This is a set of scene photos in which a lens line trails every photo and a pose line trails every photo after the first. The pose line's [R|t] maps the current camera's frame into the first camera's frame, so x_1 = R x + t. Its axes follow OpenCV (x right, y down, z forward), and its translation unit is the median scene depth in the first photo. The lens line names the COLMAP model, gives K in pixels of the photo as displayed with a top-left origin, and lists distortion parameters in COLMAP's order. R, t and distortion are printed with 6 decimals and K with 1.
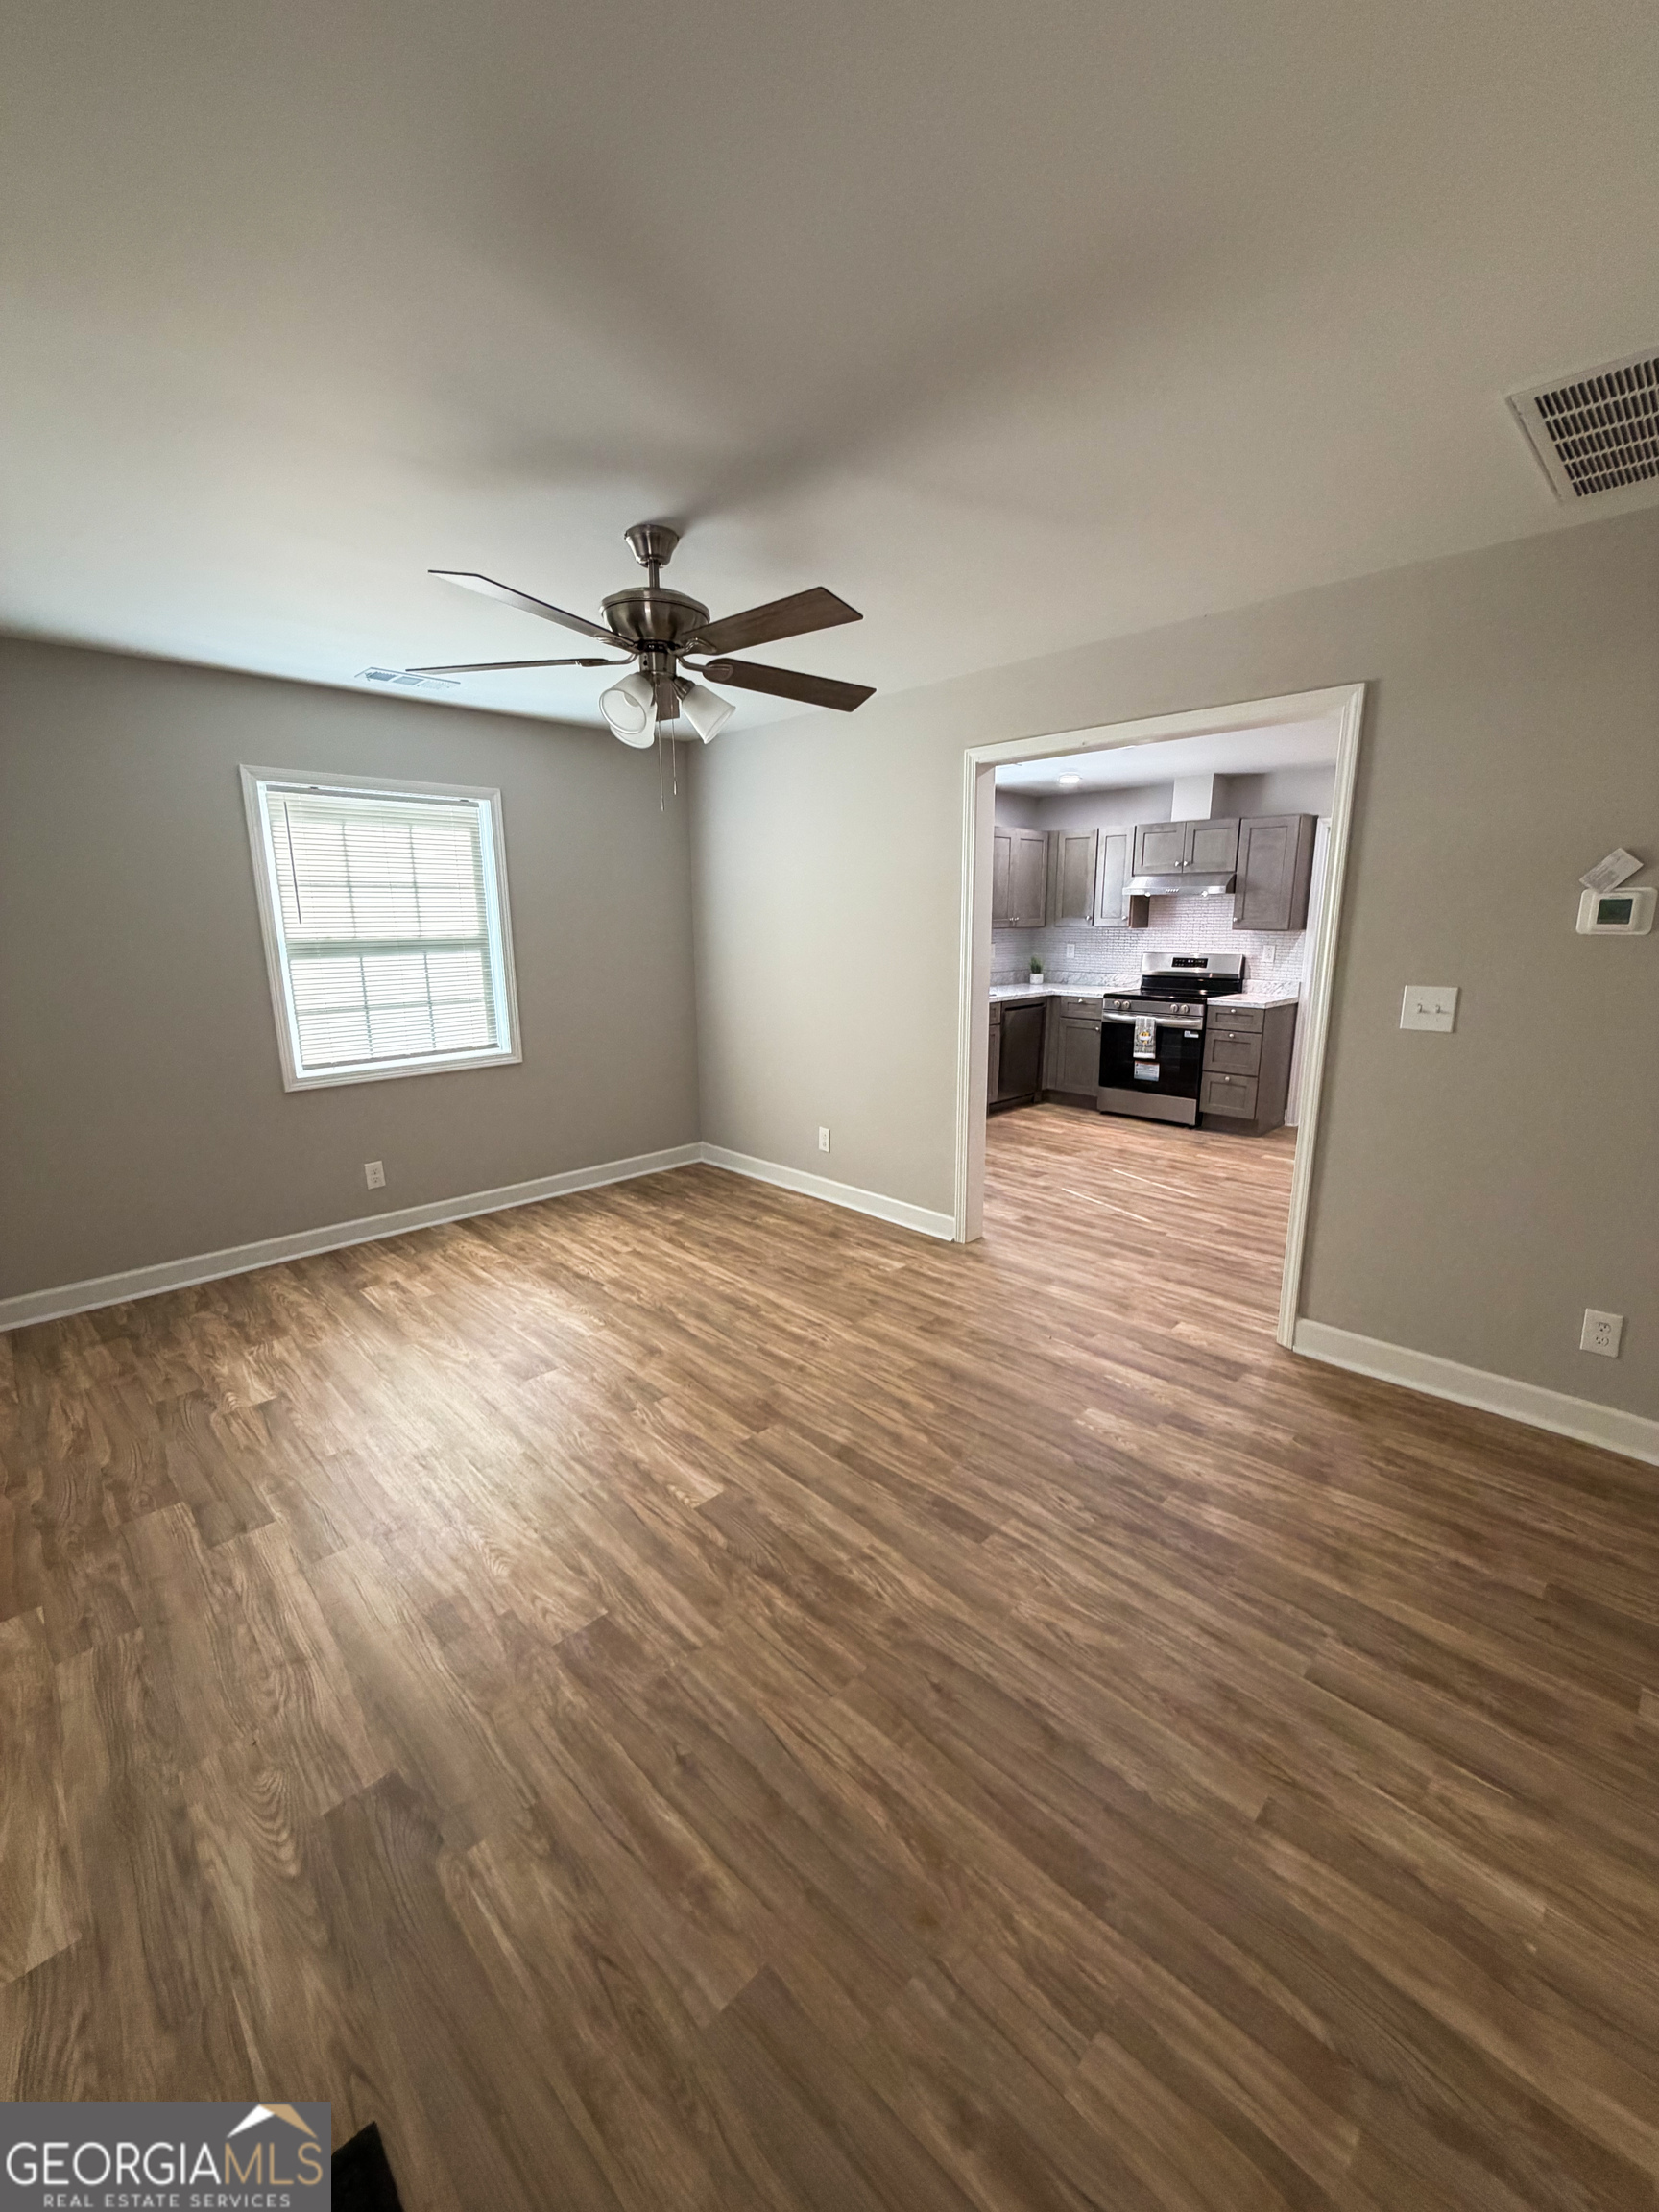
lens RADIAL K [[883.4, 0, 821.6], [0, 883.4, 1097.7], [0, 0, 1]] dist [-0.003493, 0.000586]
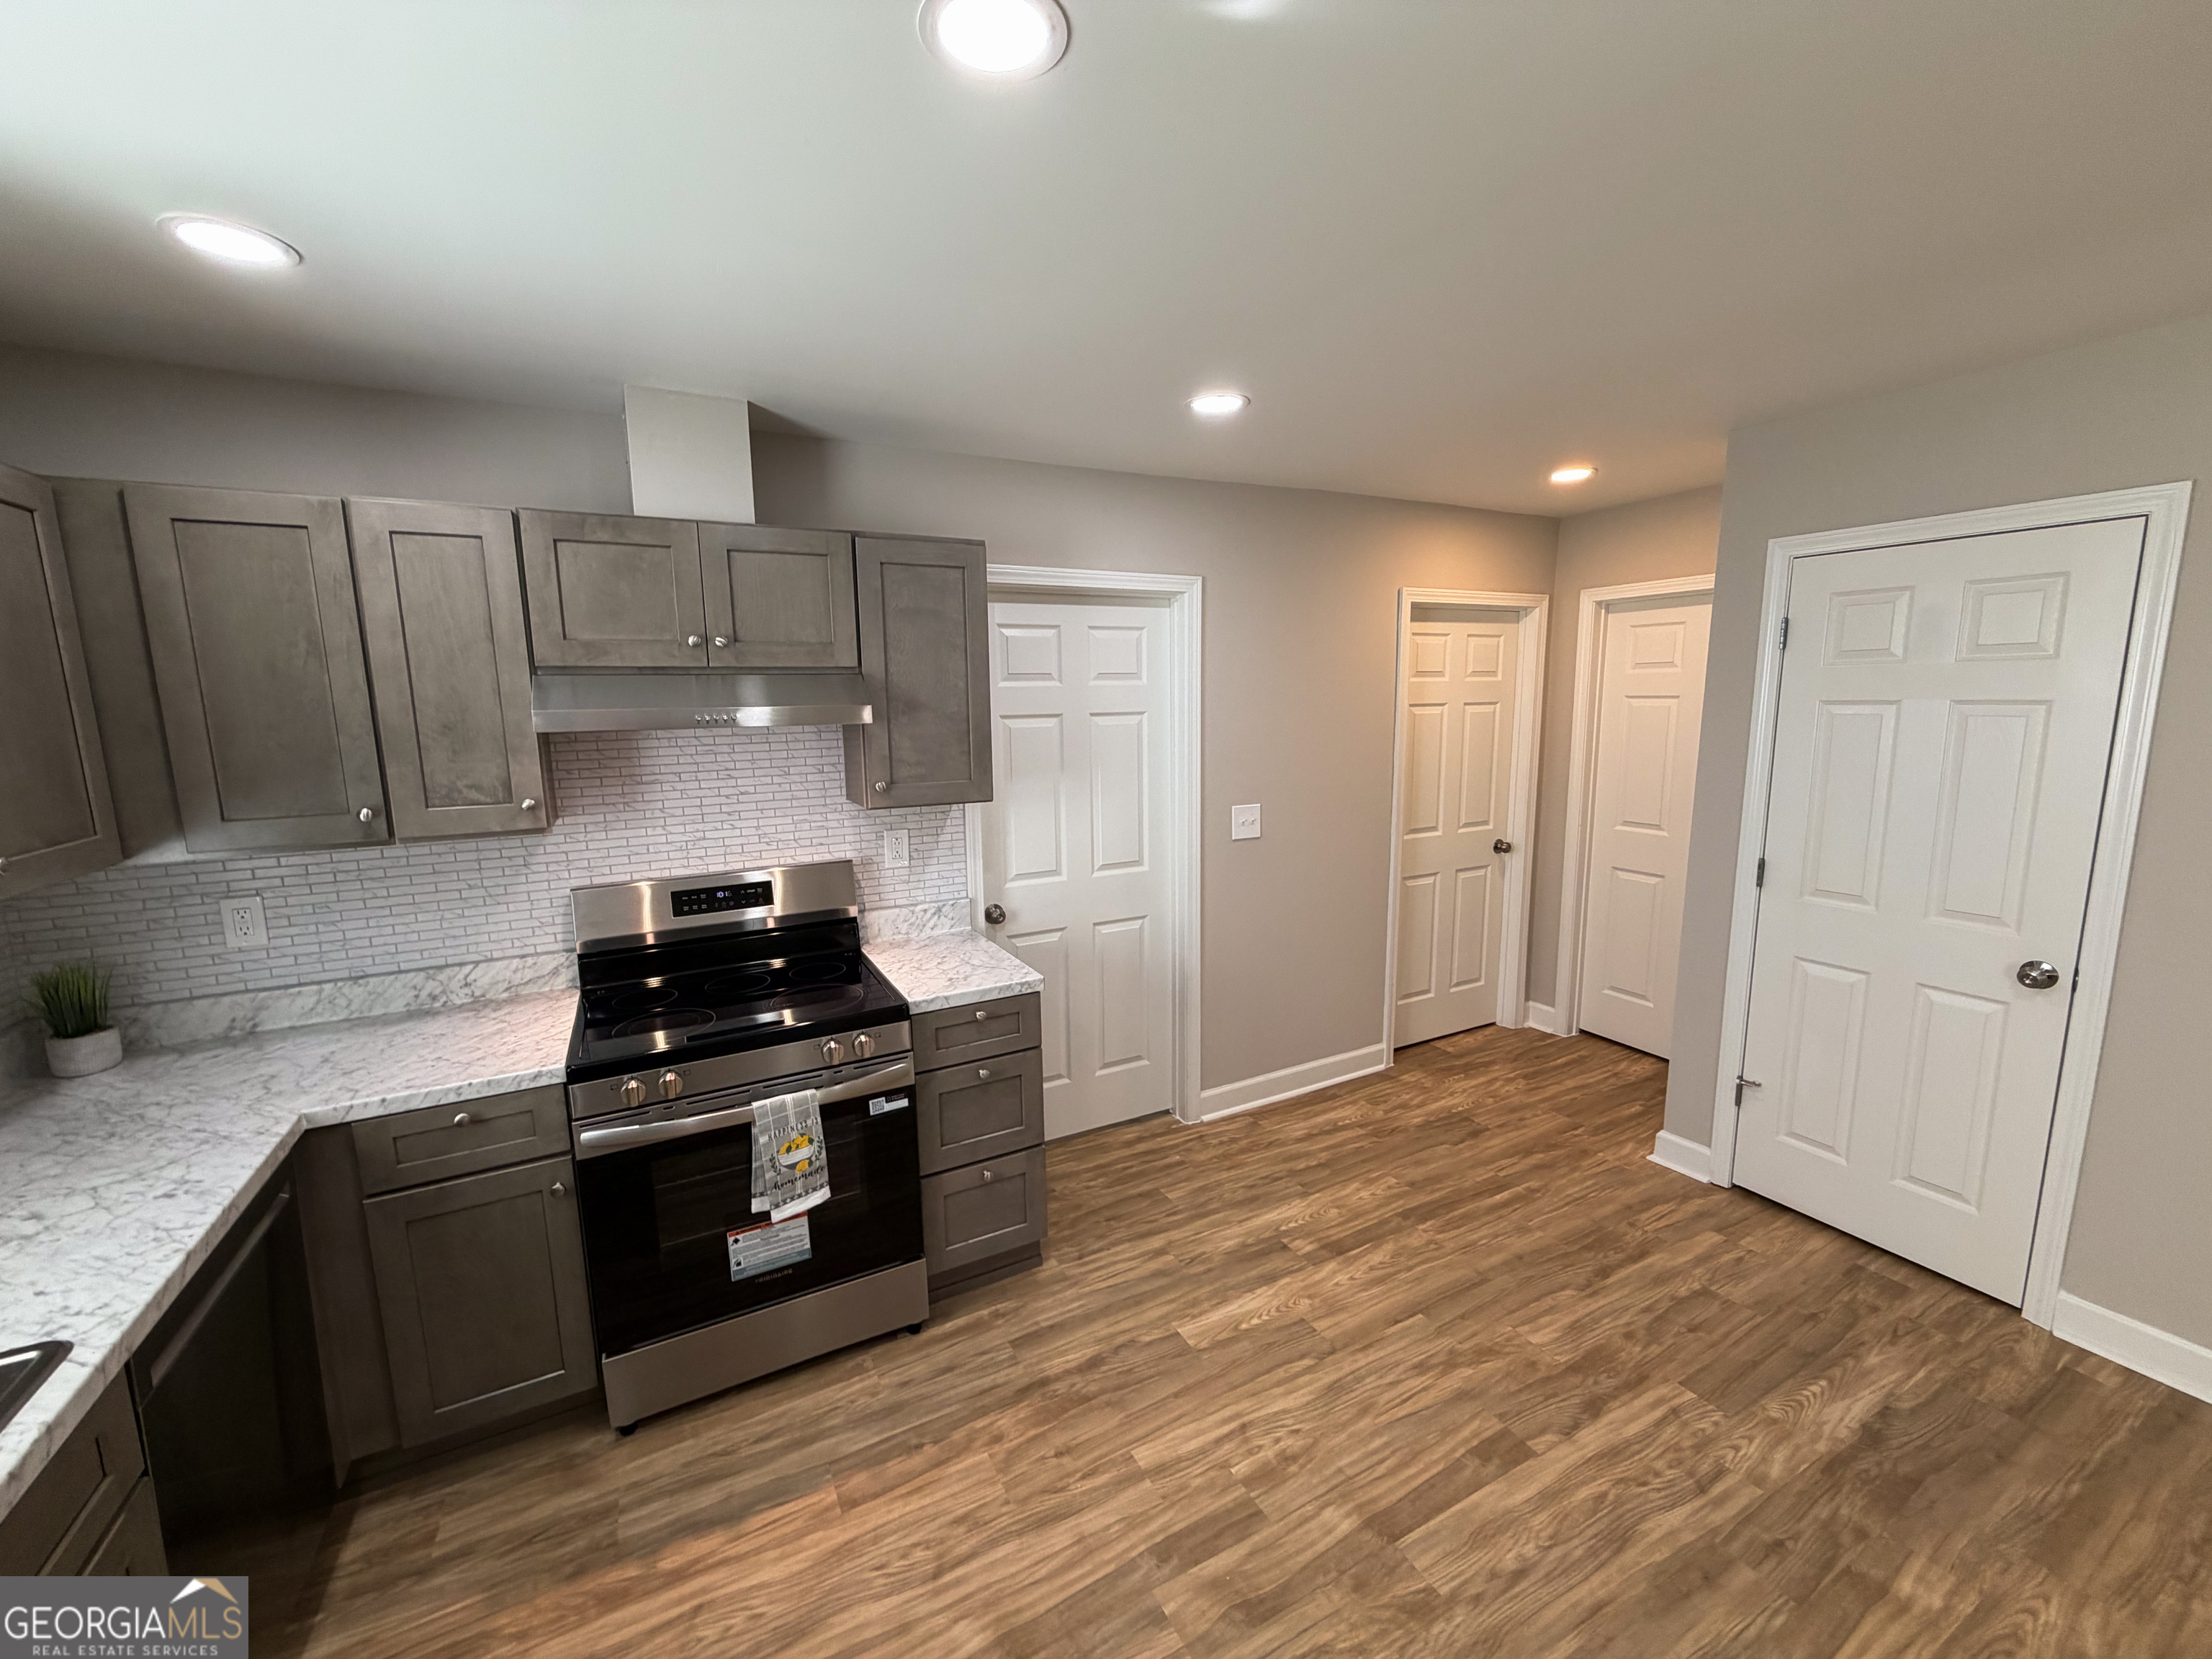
lens RADIAL K [[883.4, 0, 1094.3], [0, 883.4, 830.3], [0, 0, 1]] dist [-0.003493, 0.000586]
pose [[0.286176, -0.149862, 0.946385, 0.177631], [0.216093, 0.972342, 0.088628, -0.308931], [-0.933492, 0.179144, 0.310645, 1.239241]]
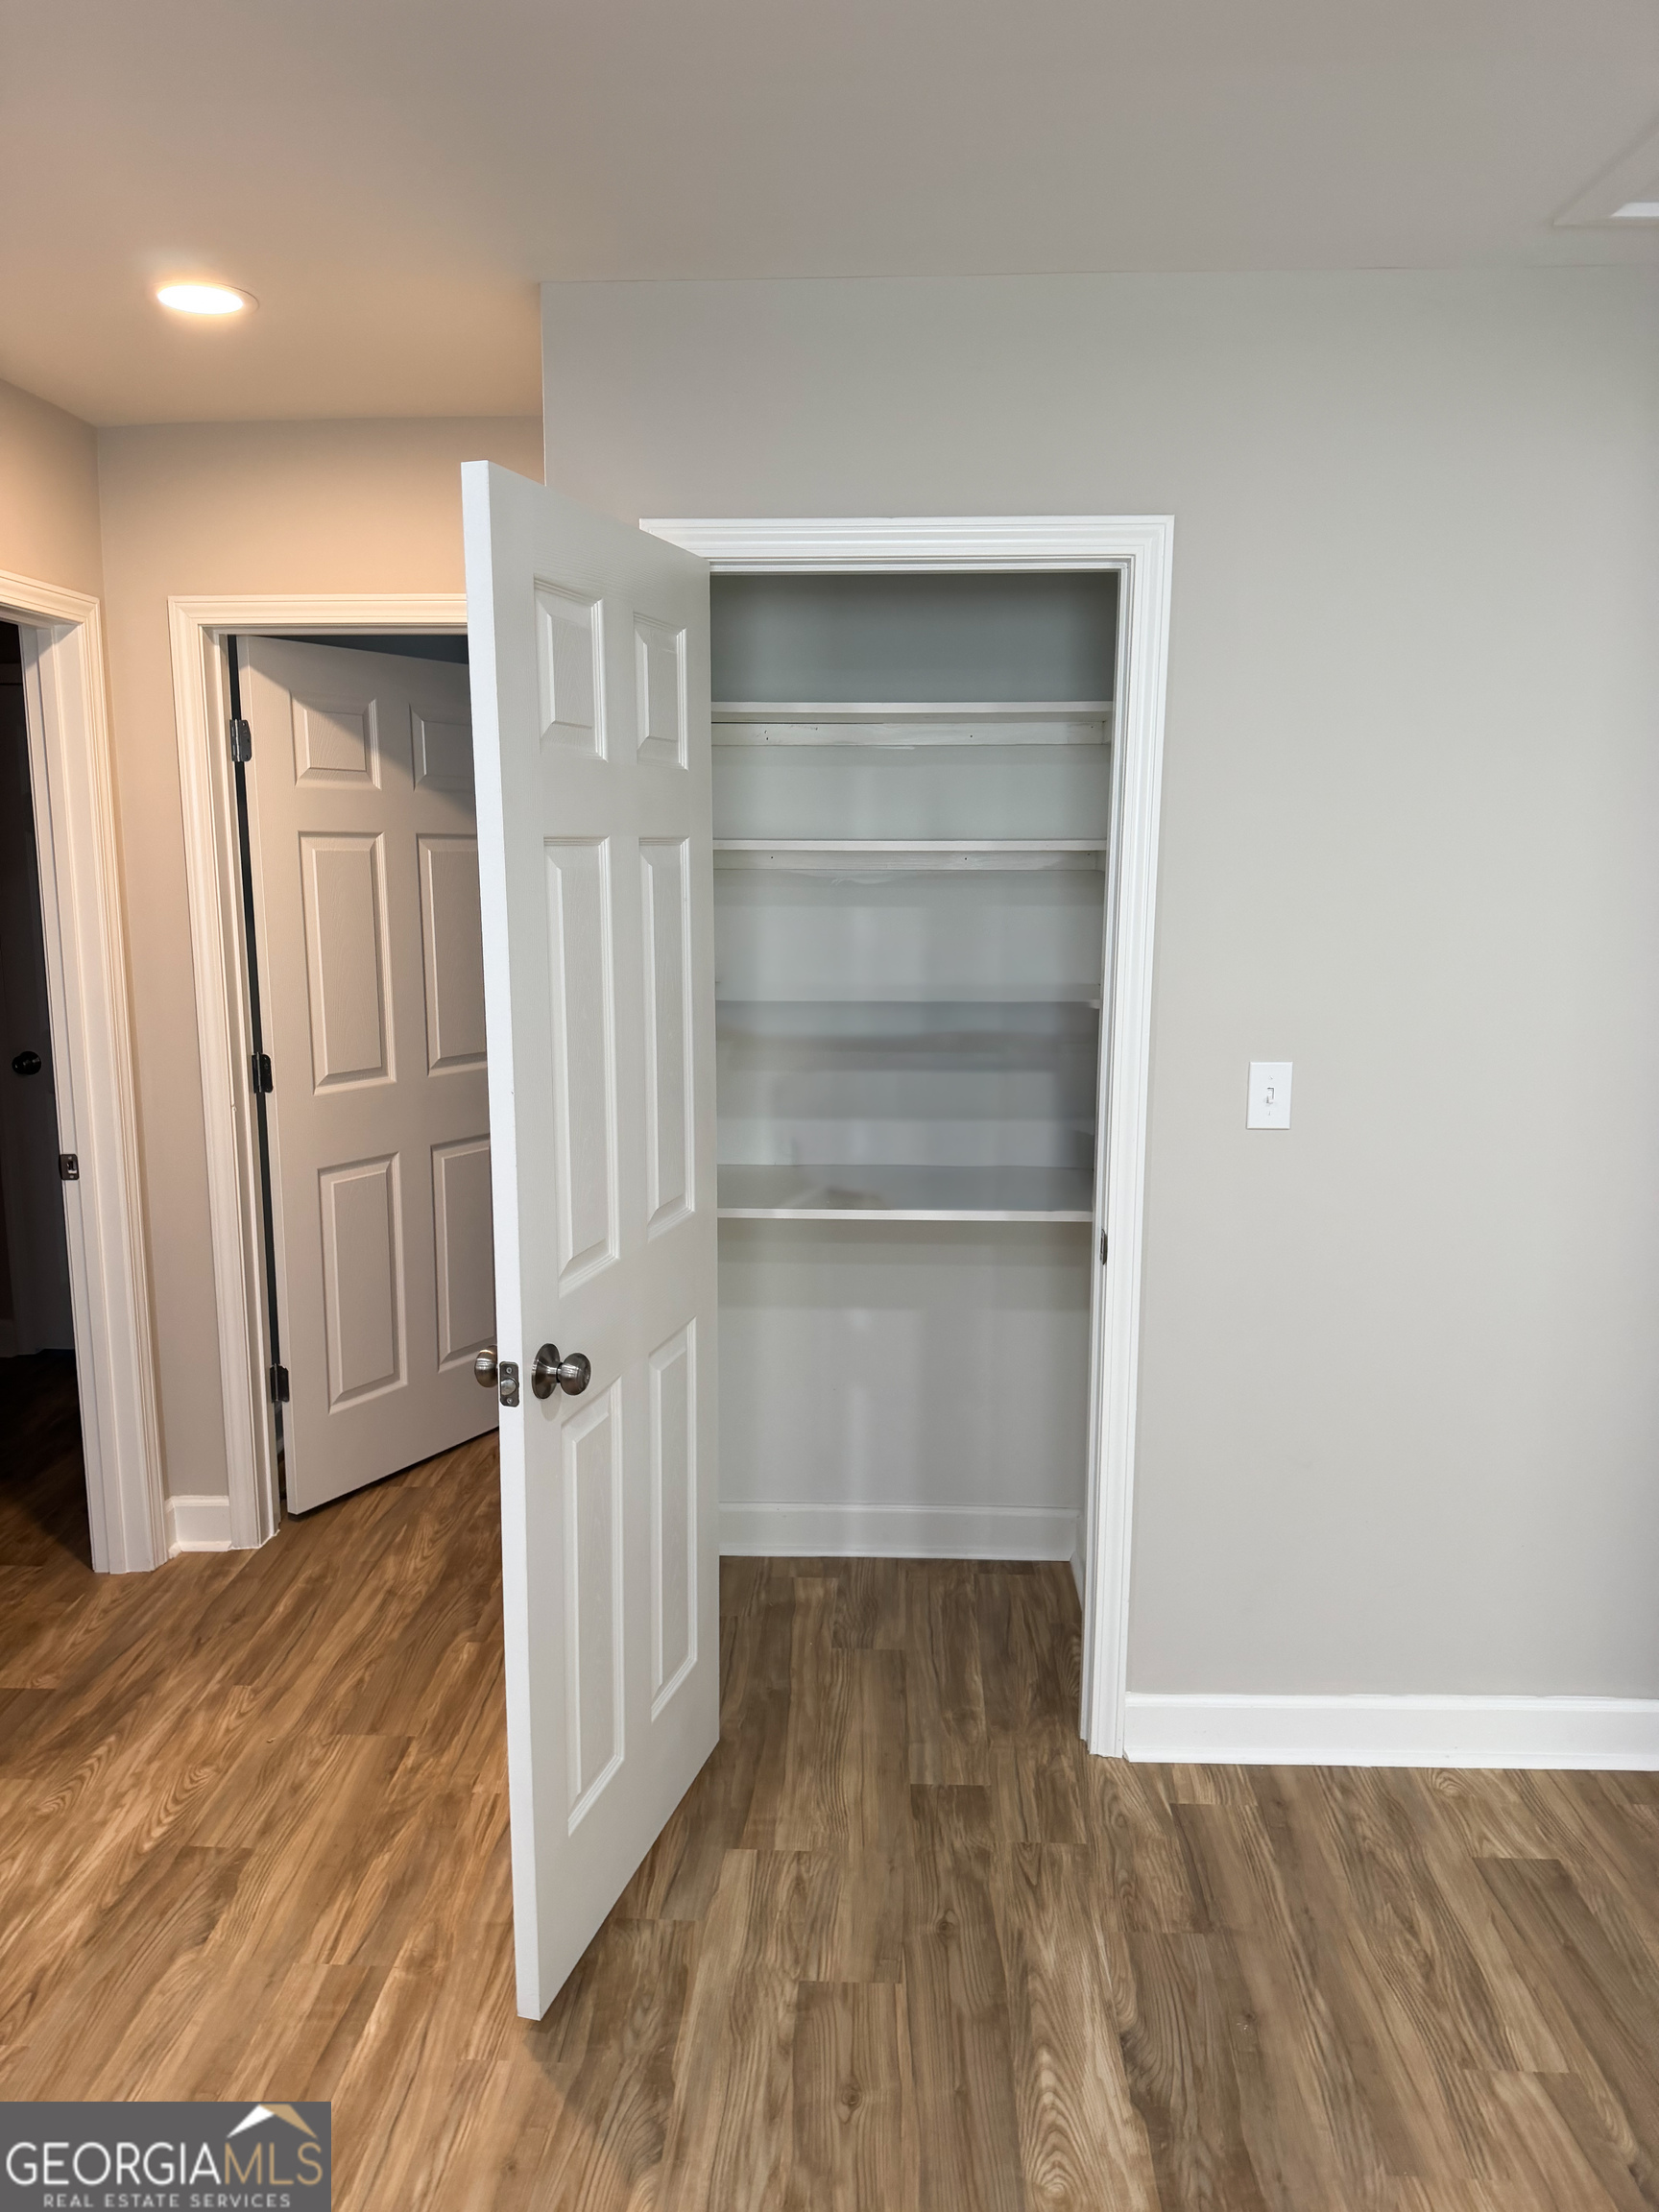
lens RADIAL K [[1579.0, 0, 821.9], [0, 1579.0, 1108.5], [0, 0, 1]] dist [0.049409, -0.057400]
pose [[-0.682271, -0.127756, 0.719850, 0.471946], [0.151751, 0.938423, 0.310377, -0.320369], [-0.715176, 0.320999, -0.620872, 1.341387]]
